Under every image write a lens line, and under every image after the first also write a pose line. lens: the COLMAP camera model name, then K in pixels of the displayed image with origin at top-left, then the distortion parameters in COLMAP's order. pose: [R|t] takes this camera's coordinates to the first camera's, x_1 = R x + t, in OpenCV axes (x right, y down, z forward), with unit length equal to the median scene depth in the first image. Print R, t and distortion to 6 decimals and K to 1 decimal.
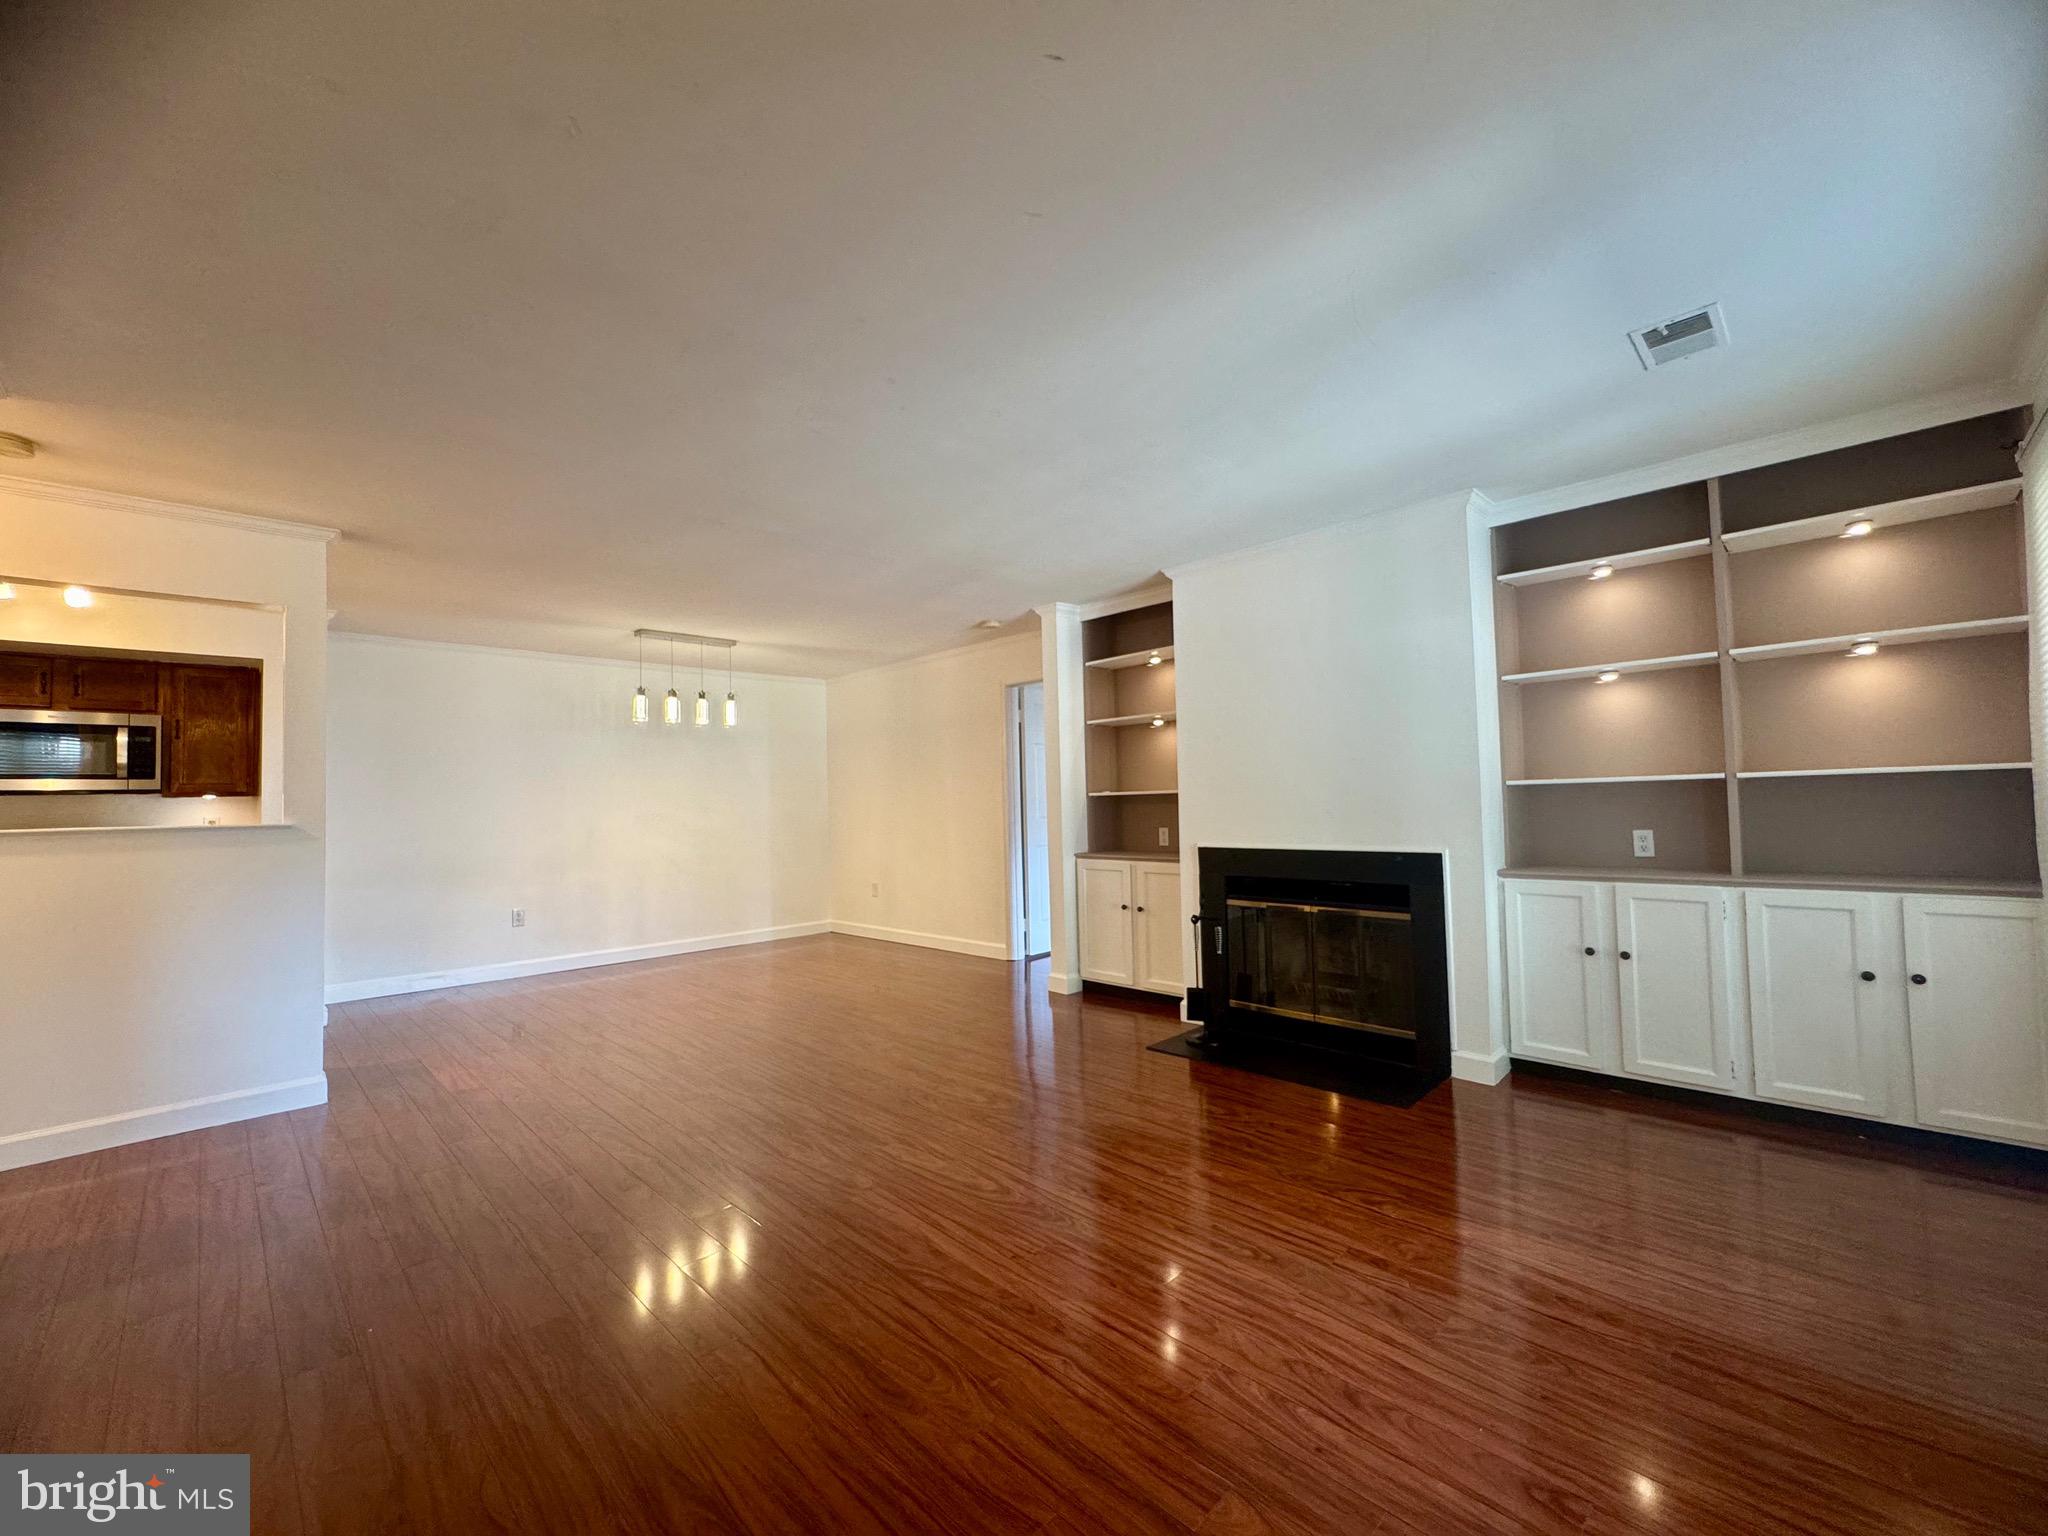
lens RADIAL K [[820.0, 0, 1033.4], [0, 820.0, 771.4], [0, 0, 1]] dist [-0.002964, -0.000184]
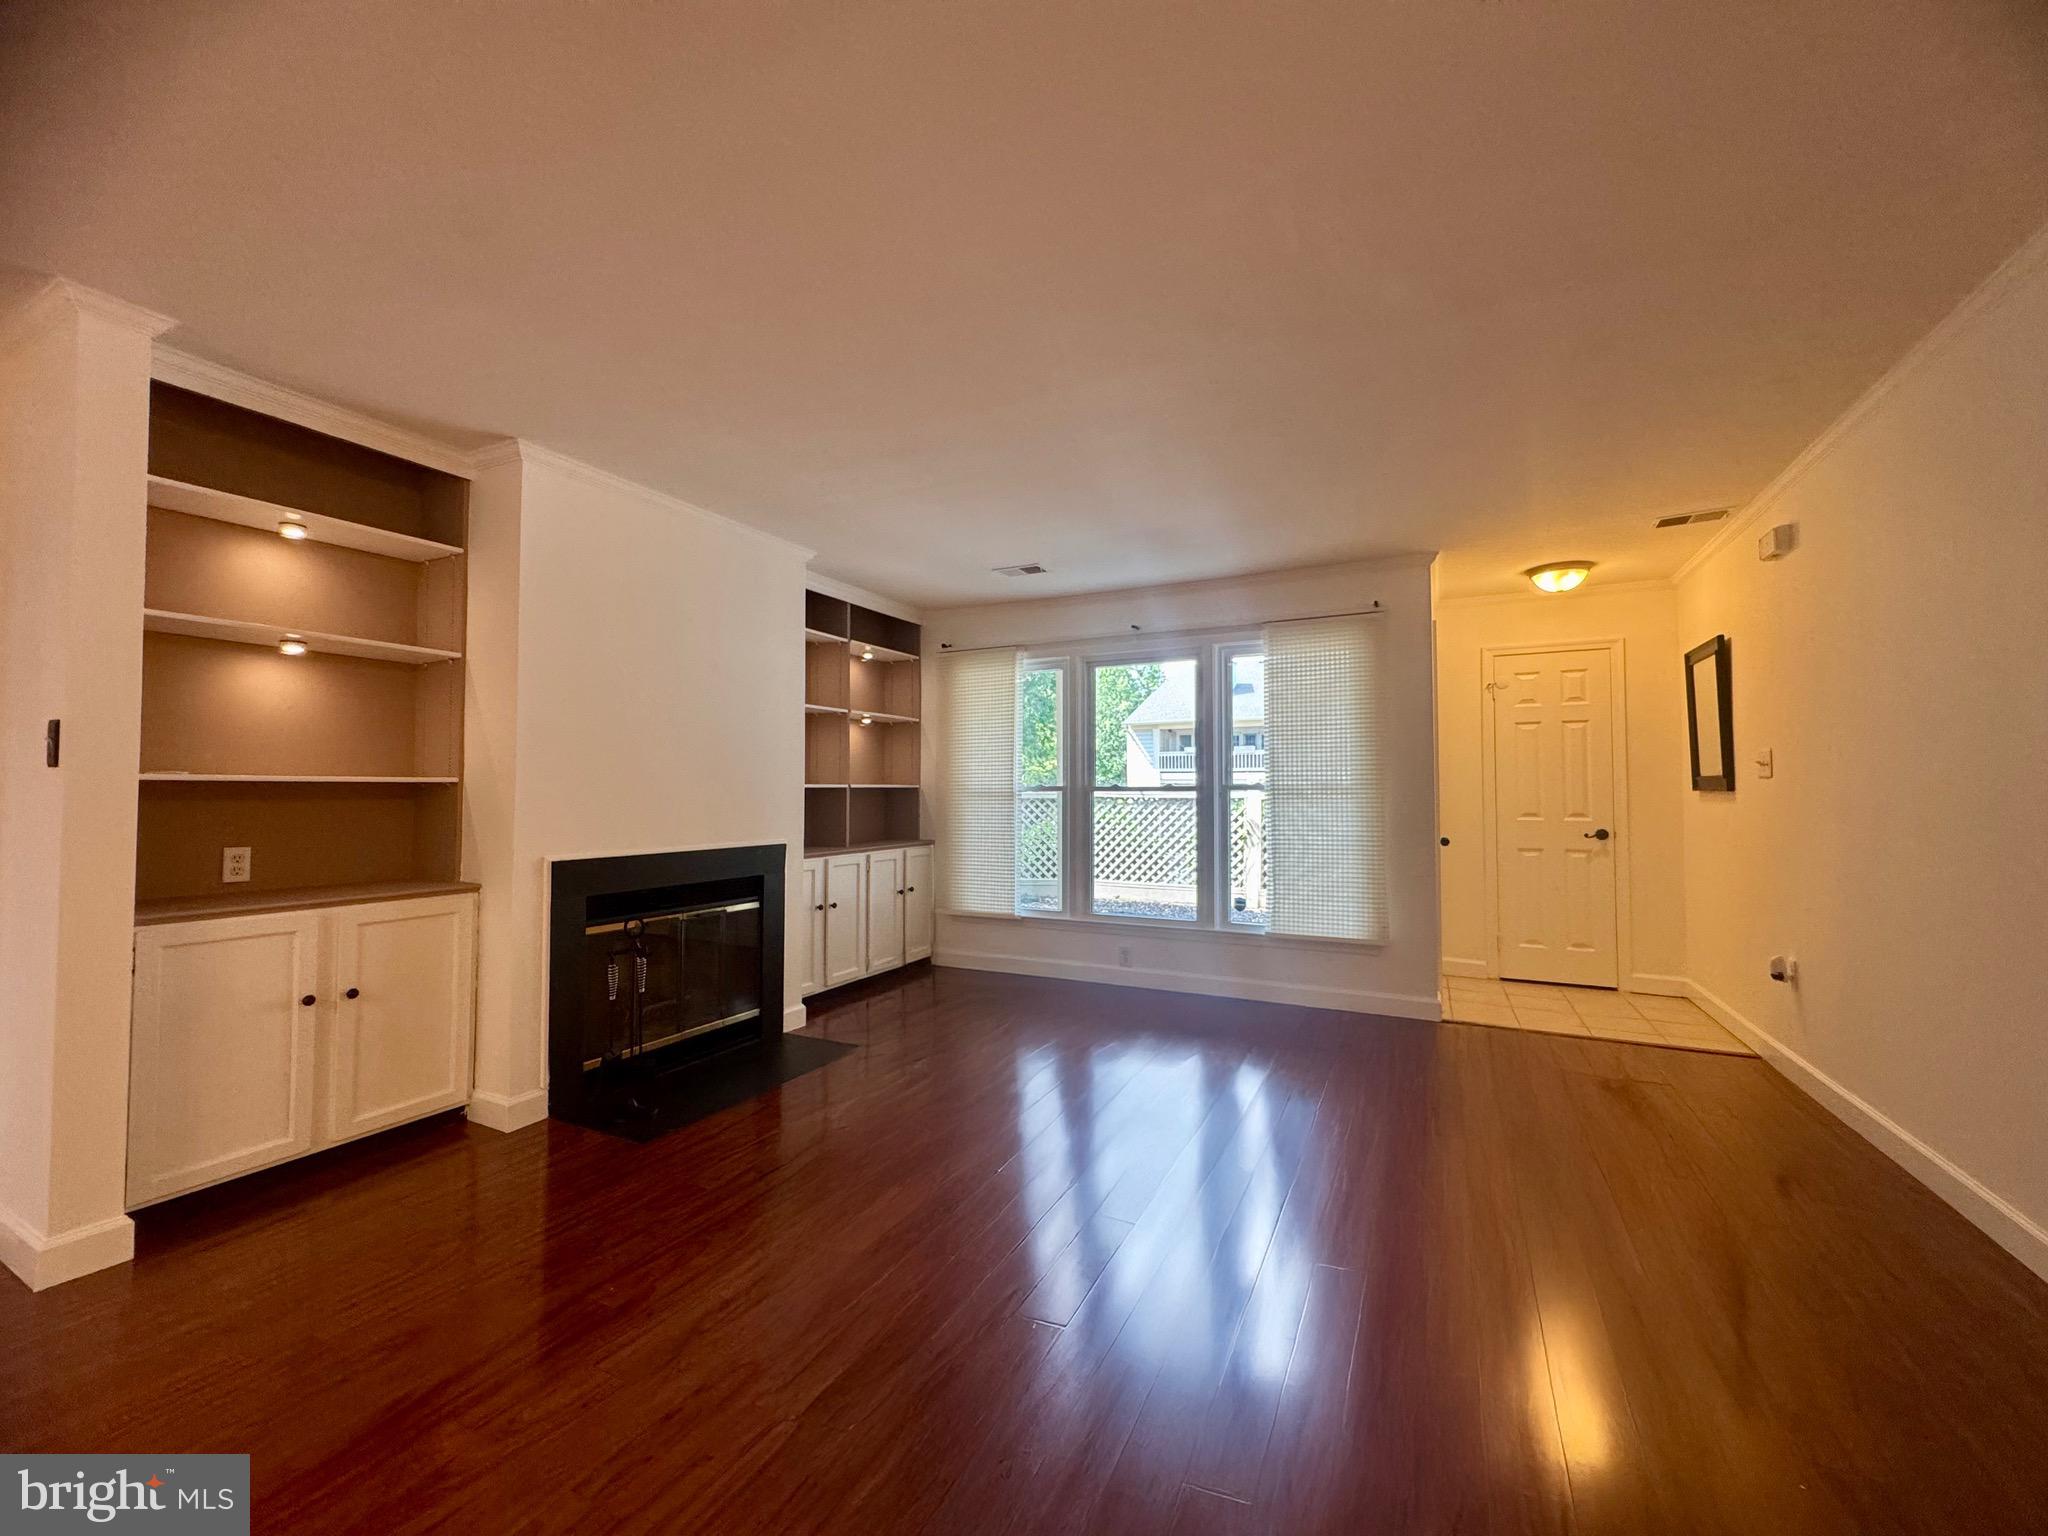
lens RADIAL K [[827.1, 0, 1028.6], [0, 827.1, 769.5], [0, 0, 1]] dist [-0.001990, -0.000208]
pose [[-0.303814, 0.048202, 0.951511, -0.526800], [-0.030952, 0.997693, -0.060424, 0.038720], [-0.952228, -0.047809, -0.301621, 0.735286]]
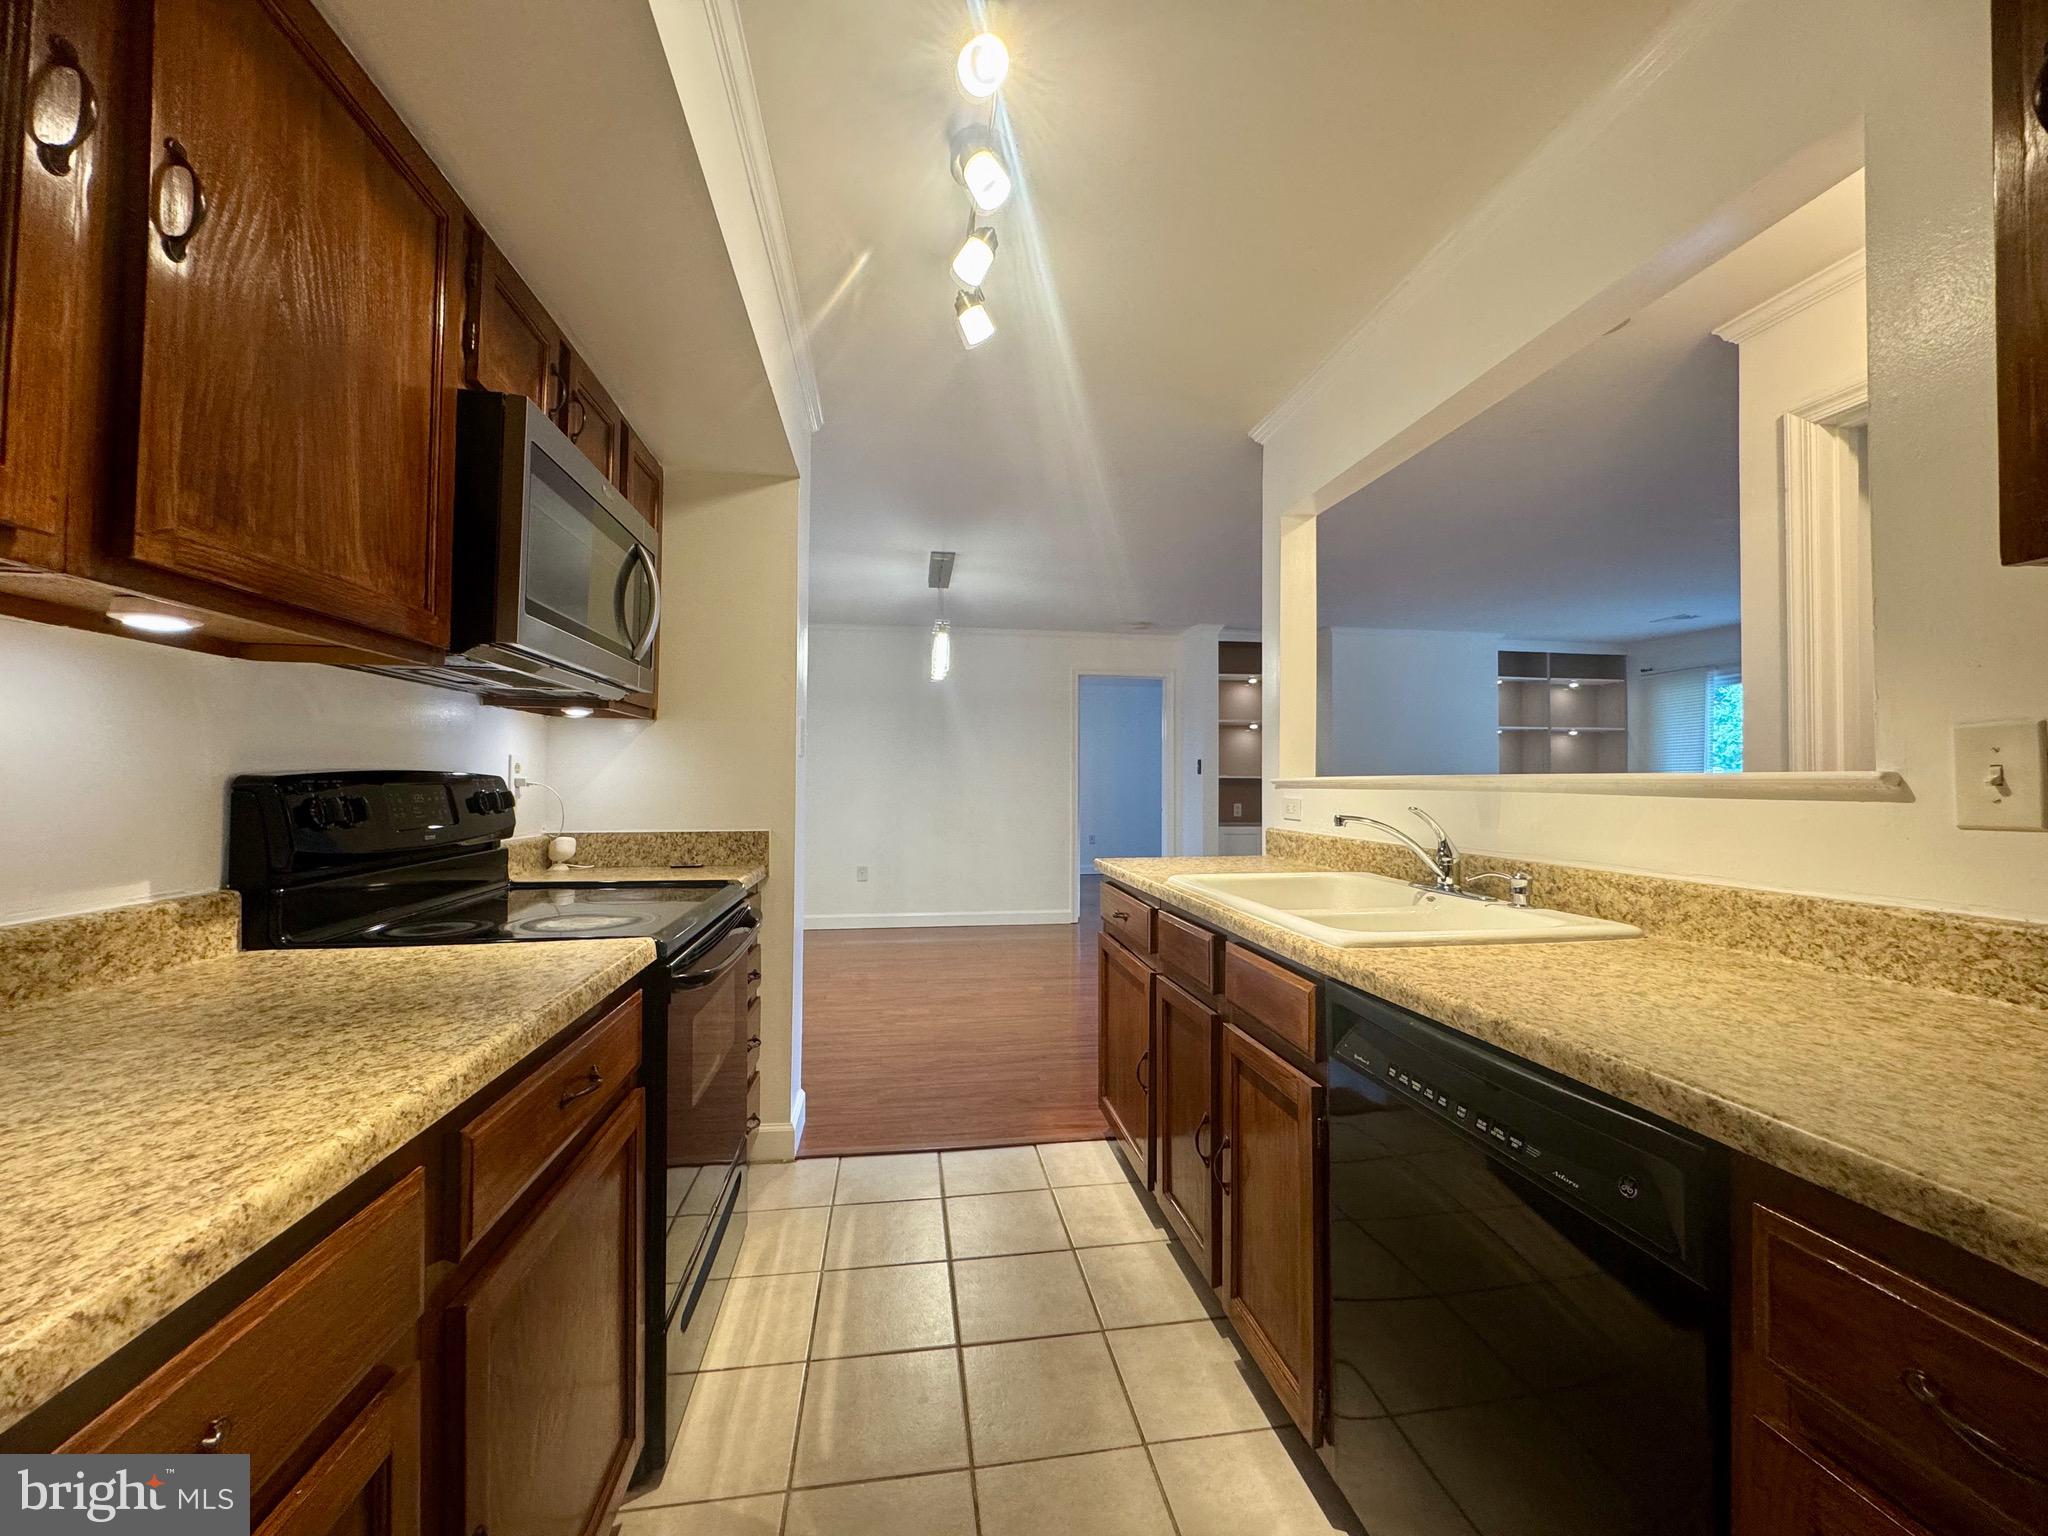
lens RADIAL K [[827.1, 0, 1028.6], [0, 827.1, 769.5], [0, 0, 1]] dist [-0.001990, -0.000208]
pose [[0.598071, 0.042144, 0.800335, -1.236177], [-0.054549, 0.998441, -0.011813, 0.054980], [-0.799585, -0.036593, 0.599437, 0.494287]]
